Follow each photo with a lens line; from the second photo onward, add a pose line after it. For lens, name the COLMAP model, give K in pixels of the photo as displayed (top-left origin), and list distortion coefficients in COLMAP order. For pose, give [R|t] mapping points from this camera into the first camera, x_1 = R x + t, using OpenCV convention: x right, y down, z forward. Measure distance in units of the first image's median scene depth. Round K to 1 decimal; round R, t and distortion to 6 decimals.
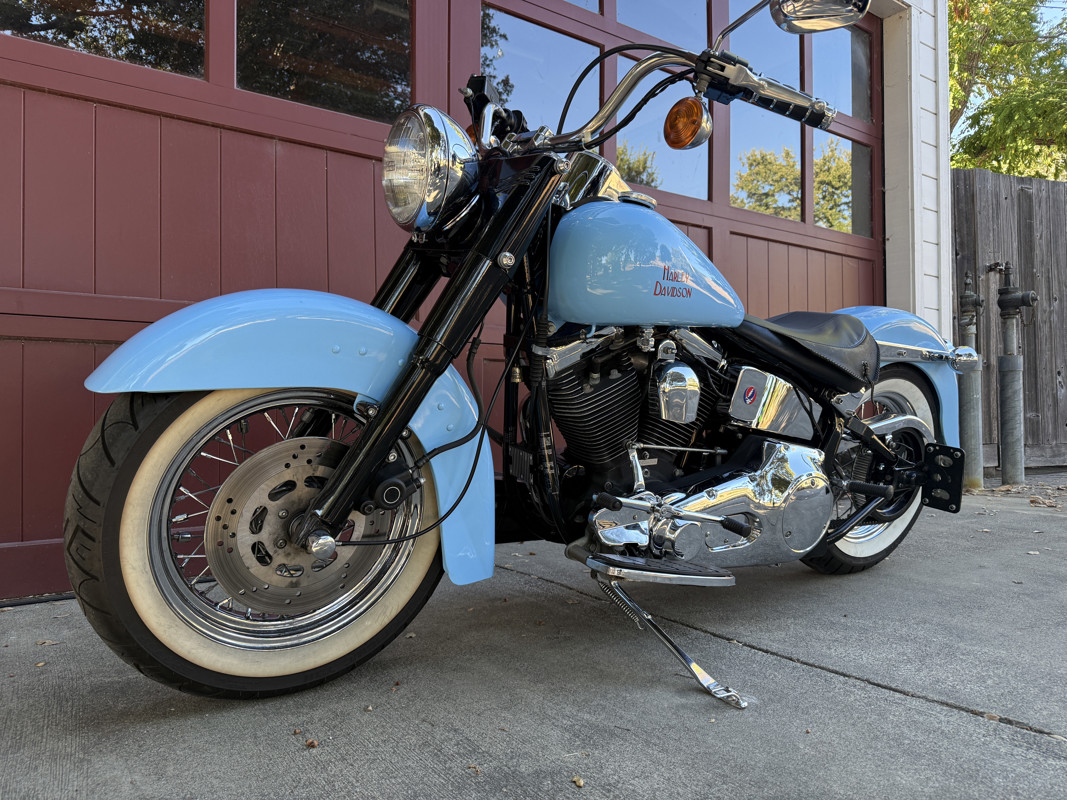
lens RADIAL K [[757.6, 0, 539.1], [0, 757.6, 399.1], [0, 0, 1]] dist [0.019633, -0.029292]
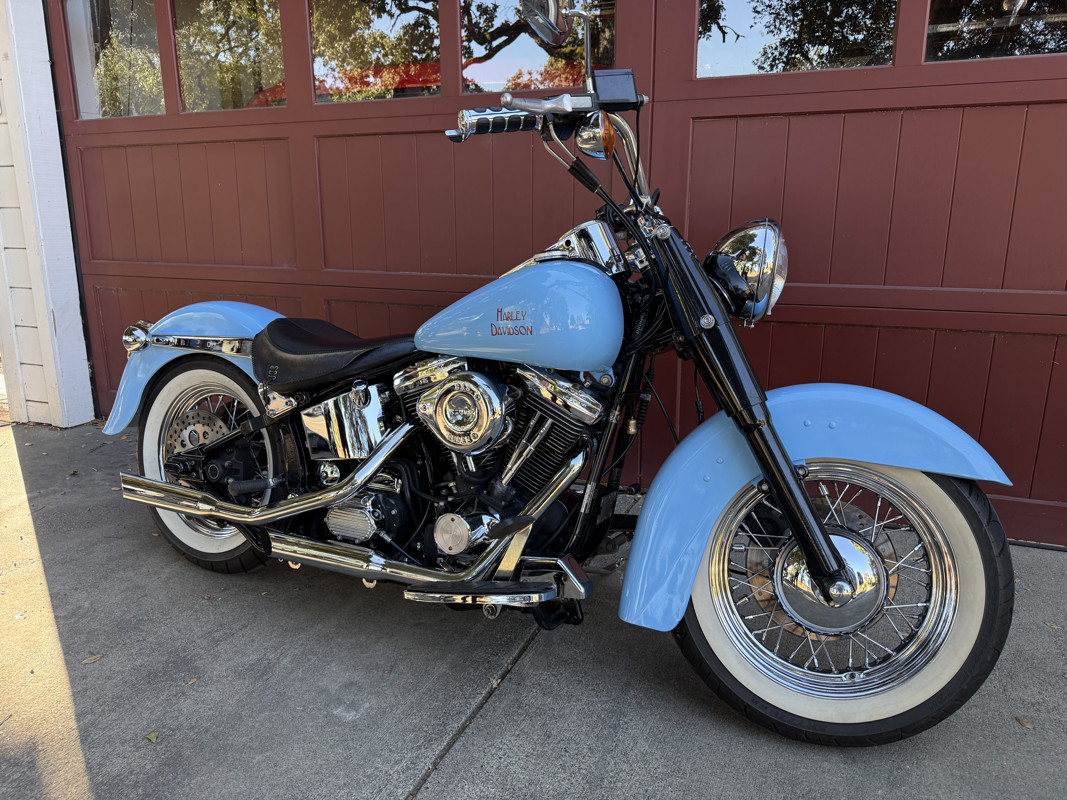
lens RADIAL K [[757.6, 0, 534.1], [0, 757.6, 403.7], [0, 0, 1]] dist [0.019633, -0.029292]
pose [[0.518952, 0.210572, -0.828462, 1.153931], [0.014030, 0.966955, 0.254562, -0.346972], [0.854688, -0.143729, 0.498848, 0.610214]]
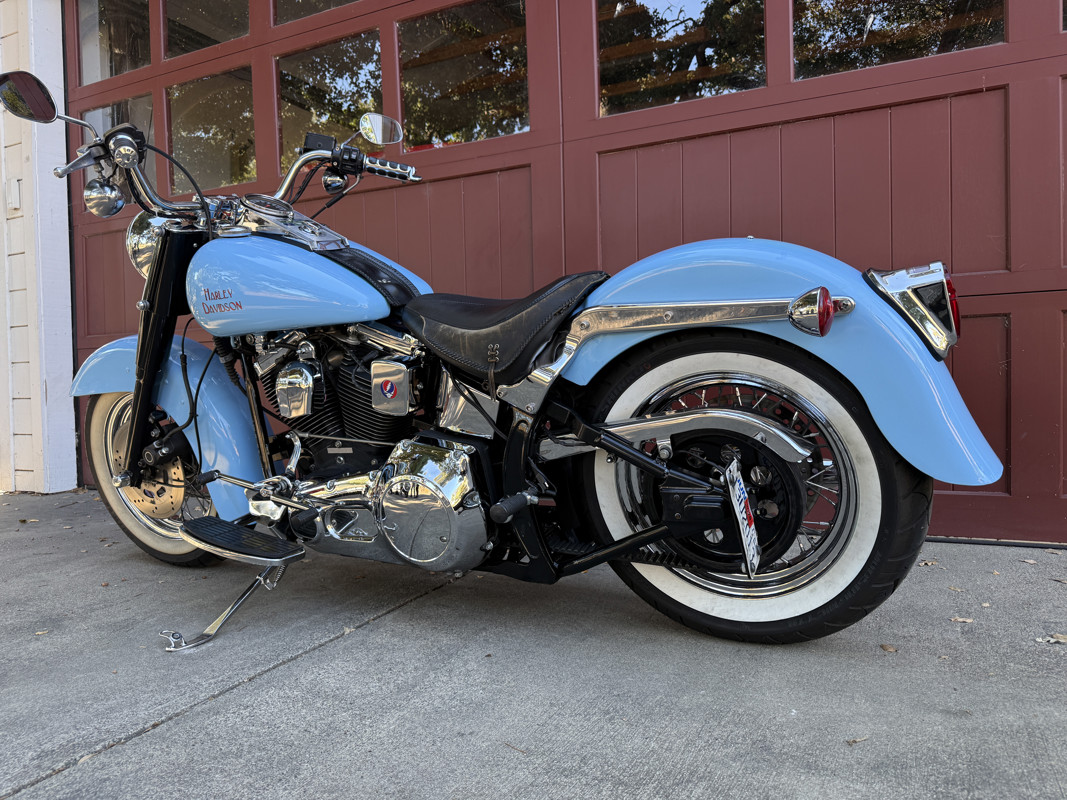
lens RADIAL K [[757.6, 0, 538.5], [0, 757.6, 405.3], [0, 0, 1]] dist [0.019633, -0.029292]
pose [[0.468724, 0.026918, -0.882934, 1.367313], [0.040772, 0.997811, 0.052065, -0.029835], [0.882403, -0.060403, 0.466601, 0.814369]]
